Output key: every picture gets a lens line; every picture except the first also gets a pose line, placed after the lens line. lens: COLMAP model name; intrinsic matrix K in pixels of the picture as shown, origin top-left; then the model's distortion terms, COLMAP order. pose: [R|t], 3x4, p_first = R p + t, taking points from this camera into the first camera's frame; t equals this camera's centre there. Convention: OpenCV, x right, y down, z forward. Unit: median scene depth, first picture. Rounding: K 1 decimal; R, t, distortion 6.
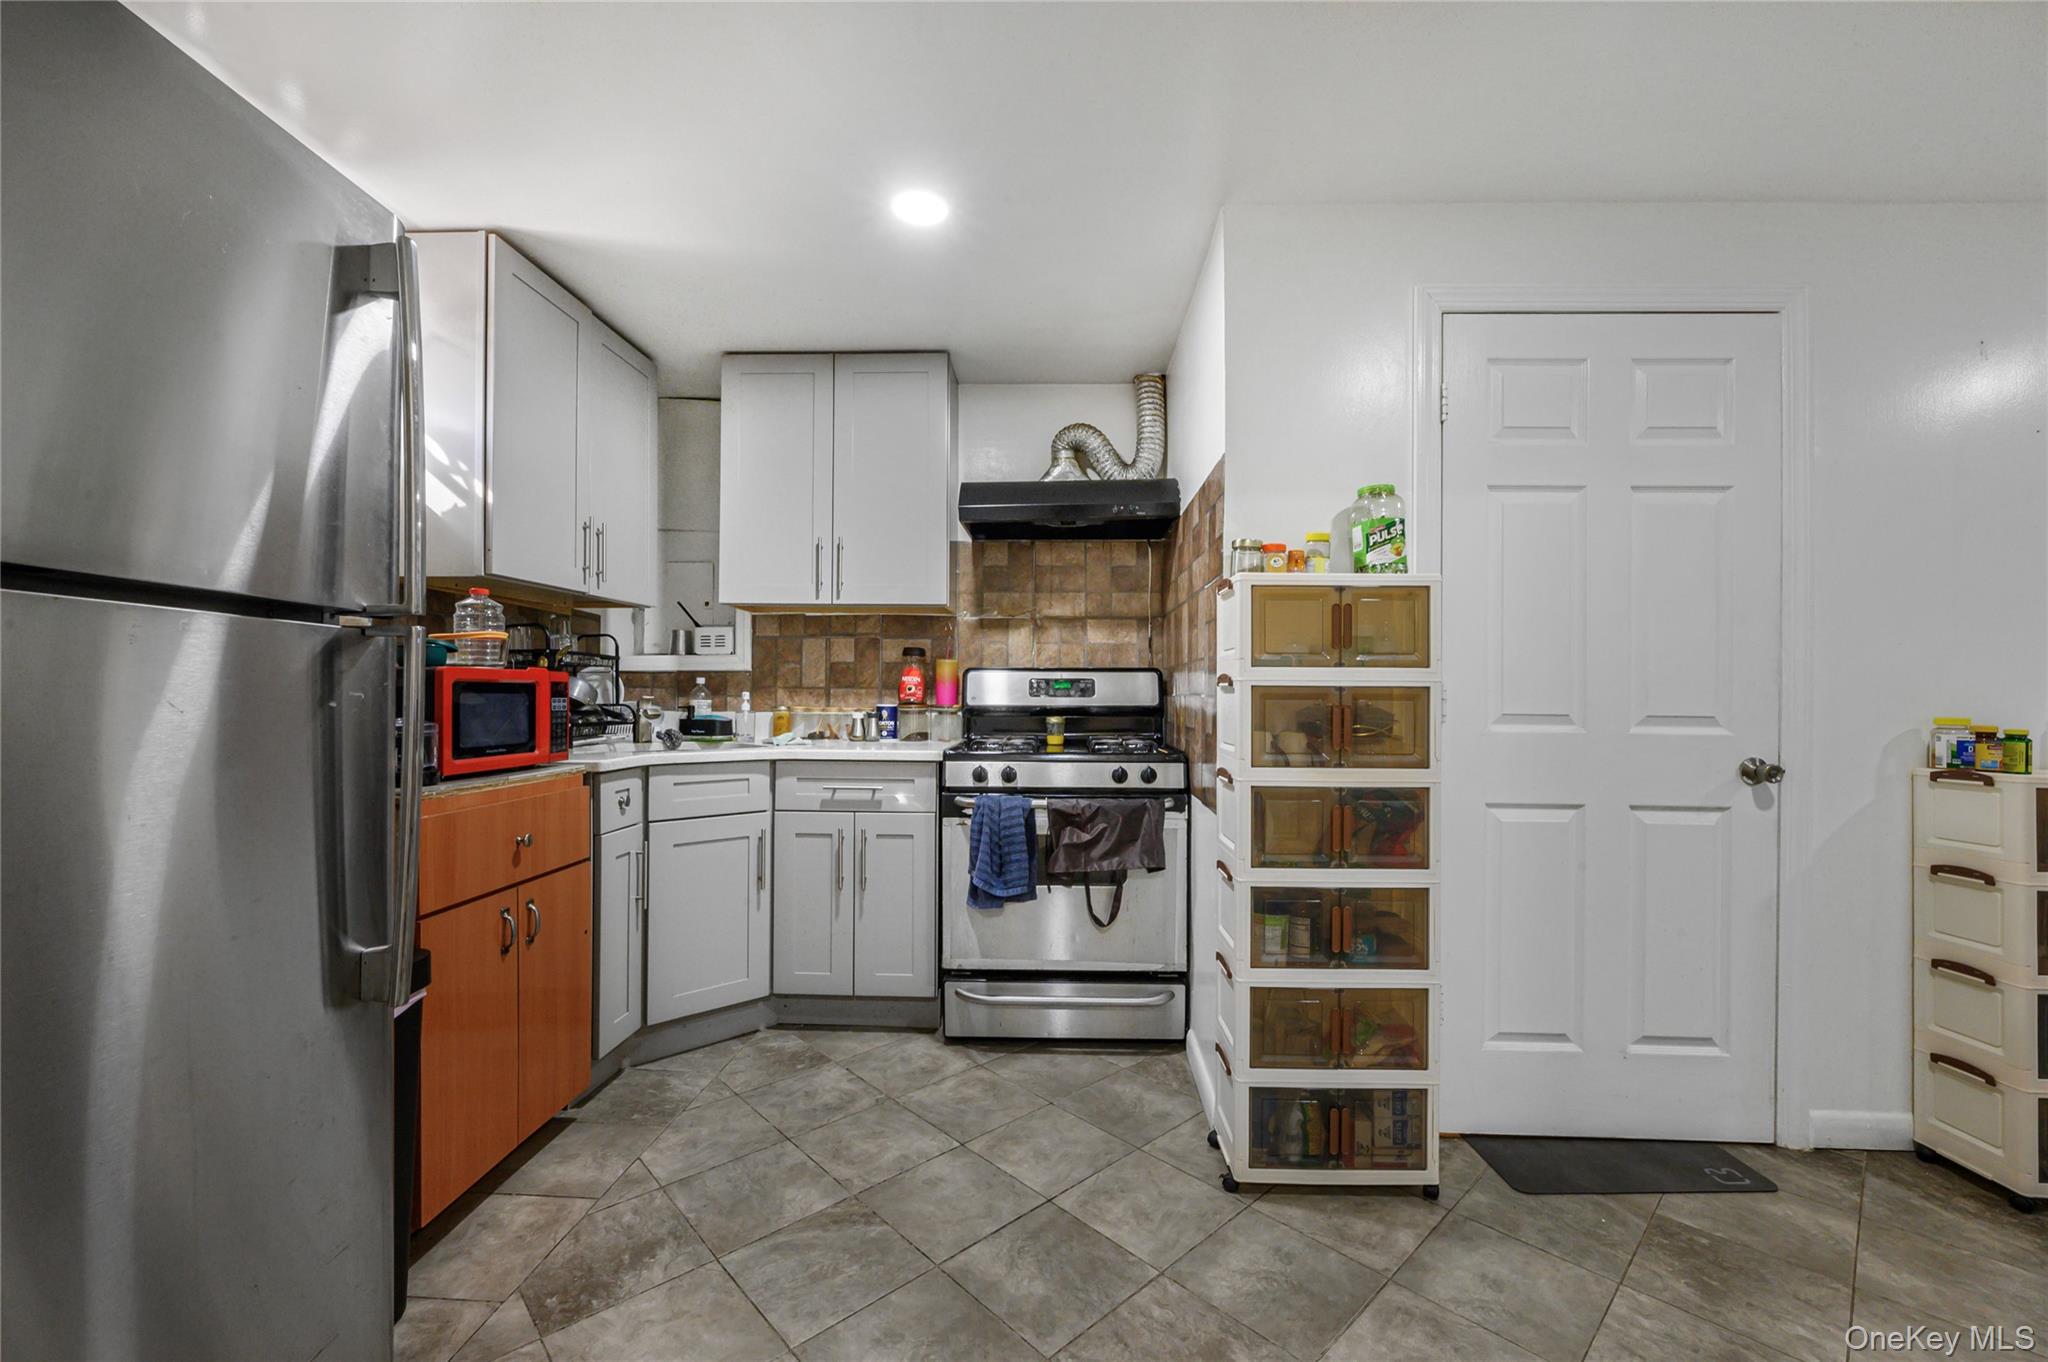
lens RADIAL K [[853.0, 0, 1026.2], [0, 853.0, 672.1], [0, 0, 1]] dist [-0.000312, -0.000060]
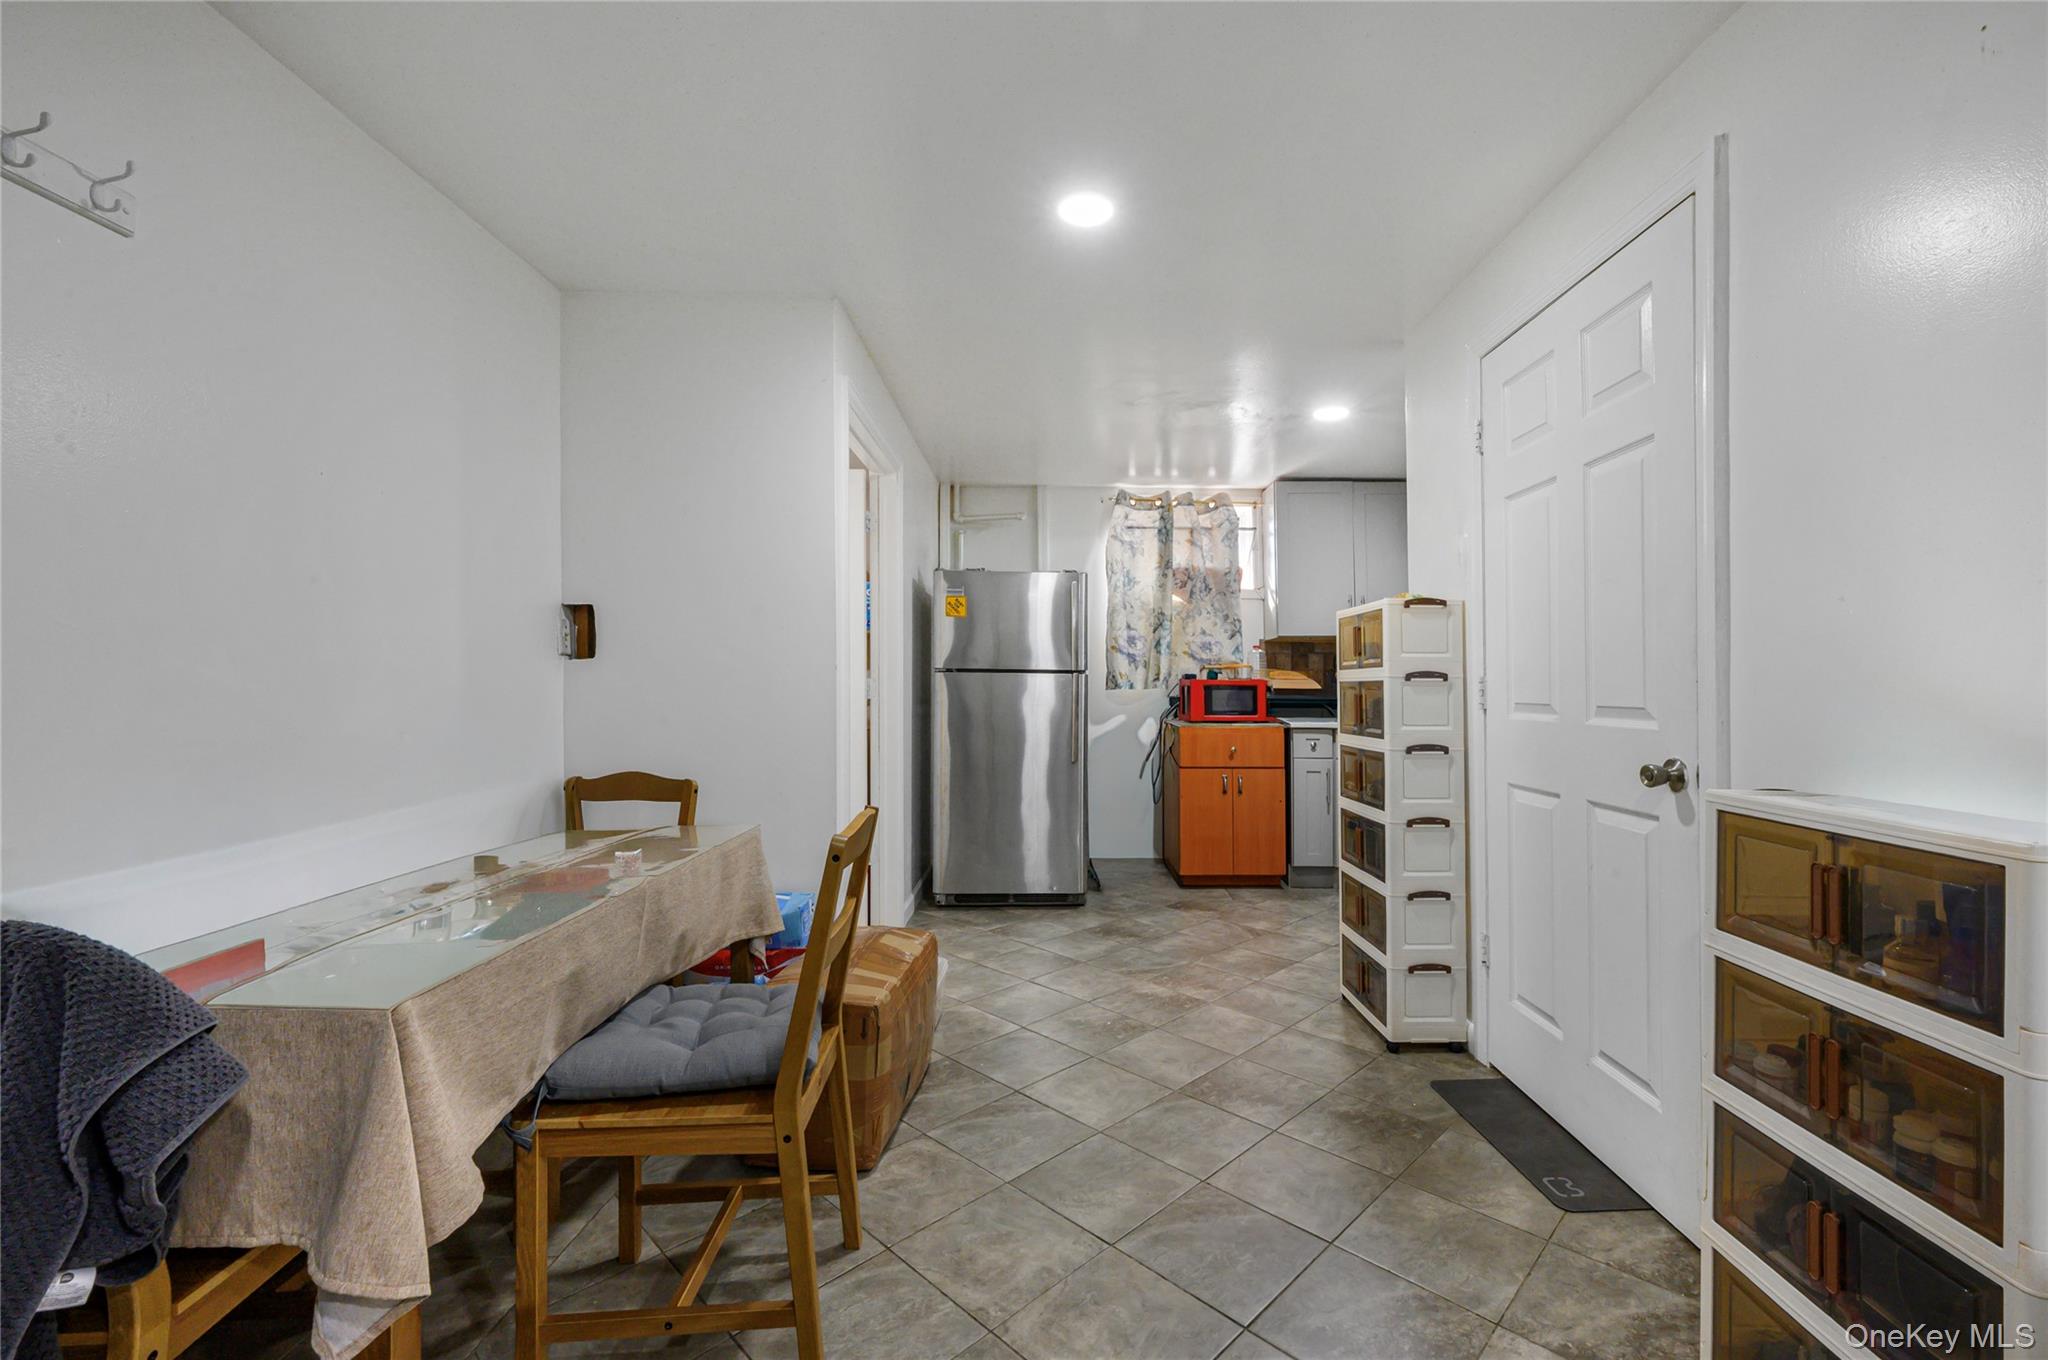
lens RADIAL K [[853.0, 0, 1026.7], [0, 853.0, 693.2], [0, 0, 1]] dist [-0.000312, -0.000060]
pose [[-0.009013, -0.004461, -0.999949, 1.896438], [0.011963, 0.999918, -0.004568, 0.038741], [0.999888, -0.012003, -0.008958, 0.440238]]
